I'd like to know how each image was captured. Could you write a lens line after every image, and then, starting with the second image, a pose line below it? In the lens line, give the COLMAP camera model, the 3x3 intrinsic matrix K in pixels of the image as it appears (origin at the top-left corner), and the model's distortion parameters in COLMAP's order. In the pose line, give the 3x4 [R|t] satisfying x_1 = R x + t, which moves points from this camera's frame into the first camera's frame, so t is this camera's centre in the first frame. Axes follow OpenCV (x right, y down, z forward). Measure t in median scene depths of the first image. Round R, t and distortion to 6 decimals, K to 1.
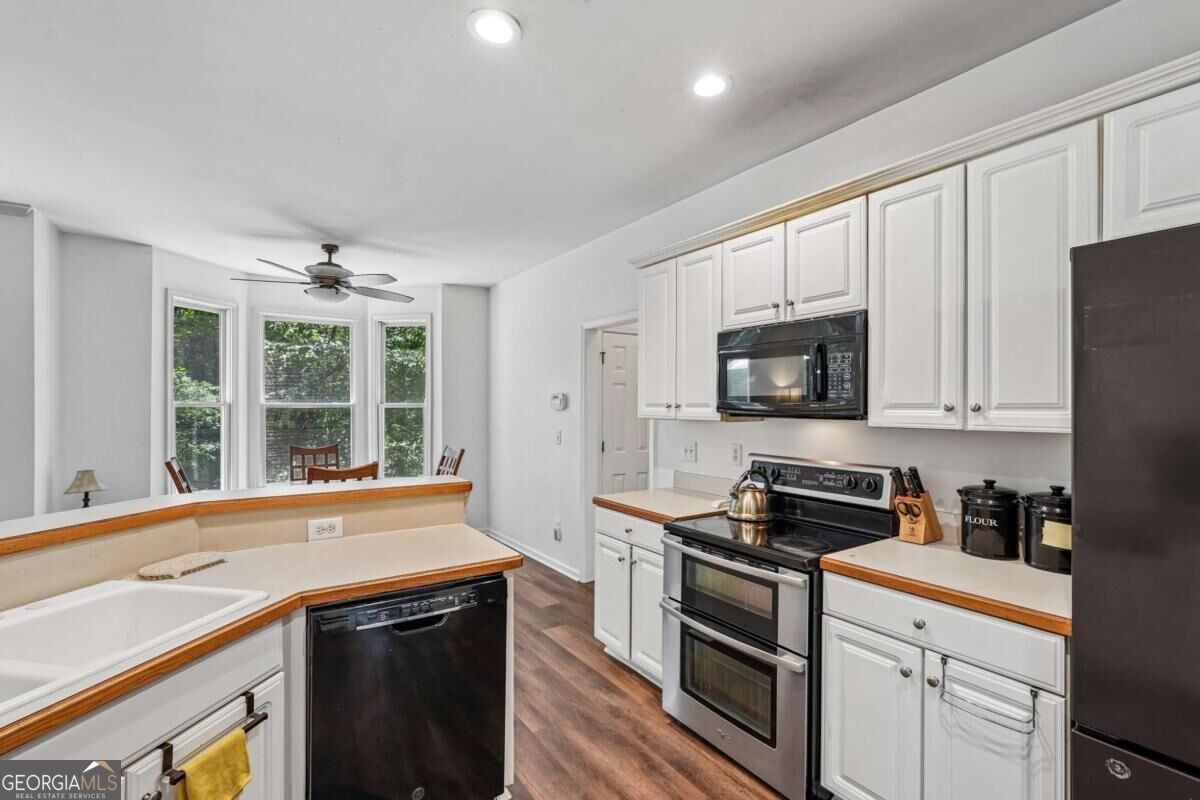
lens RADIAL K [[549.9, 0, 600.0], [0, 549.9, 400.0], [0, 0, 1]] dist [-0.014744, 0.008334]
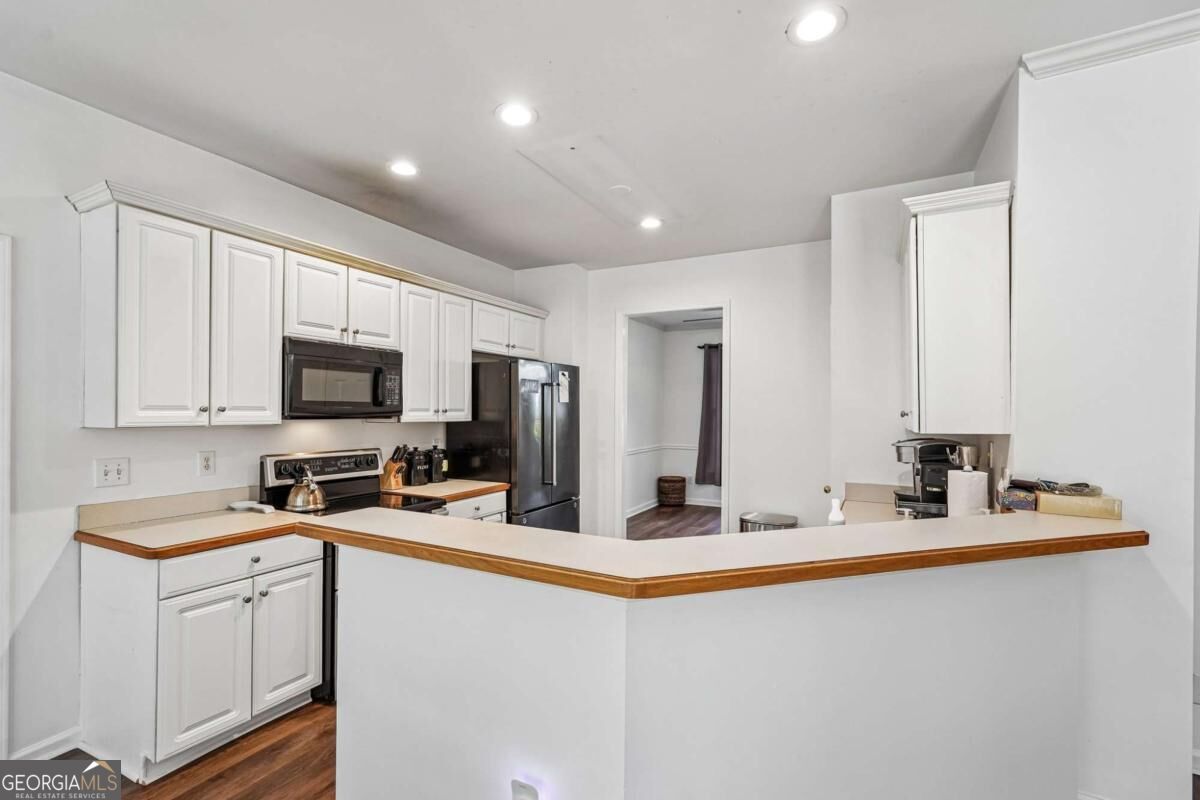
lens RADIAL K [[549.9, 0, 600.0], [0, 549.9, 400.0], [0, 0, 1]] dist [-0.014744, 0.008334]
pose [[-0.487125, 0.009471, 0.873281, -1.075967], [-0.017499, 0.999635, -0.020603, 0.004280], [-0.873157, -0.025317, -0.486781, 1.108884]]
